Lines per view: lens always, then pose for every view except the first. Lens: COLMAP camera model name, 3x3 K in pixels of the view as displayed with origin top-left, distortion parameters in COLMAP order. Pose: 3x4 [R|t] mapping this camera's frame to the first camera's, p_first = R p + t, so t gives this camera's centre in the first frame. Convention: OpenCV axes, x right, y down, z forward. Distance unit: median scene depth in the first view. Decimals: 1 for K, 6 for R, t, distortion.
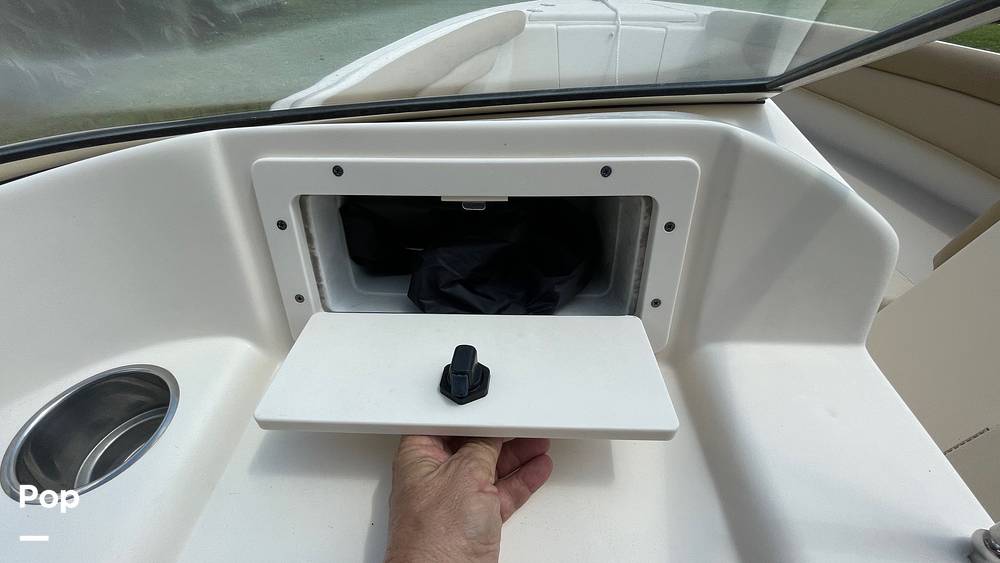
lens RADIAL K [[395.9, 0, 500.0], [0, 395.9, 281.5], [0, 0, 1]] dist [0.002491, 0.000215]
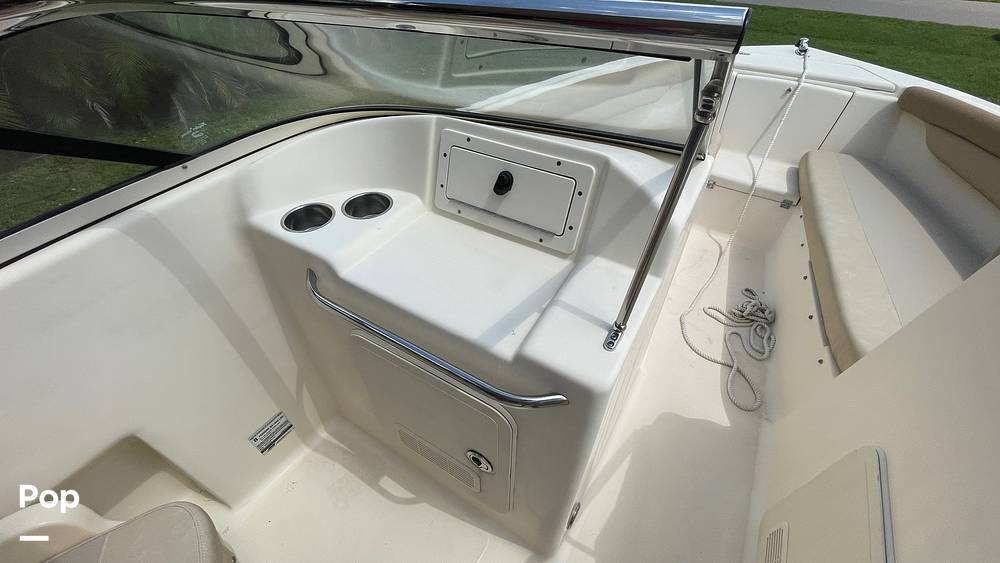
lens RADIAL K [[395.9, 0, 500.0], [0, 395.9, 281.5], [0, 0, 1]] dist [0.002491, 0.000215]
pose [[0.869634, 0.343240, -0.354857, 0.913901], [-0.347690, 0.936089, 0.053376, 0.345214], [0.350499, 0.076963, 0.933396, -1.164040]]
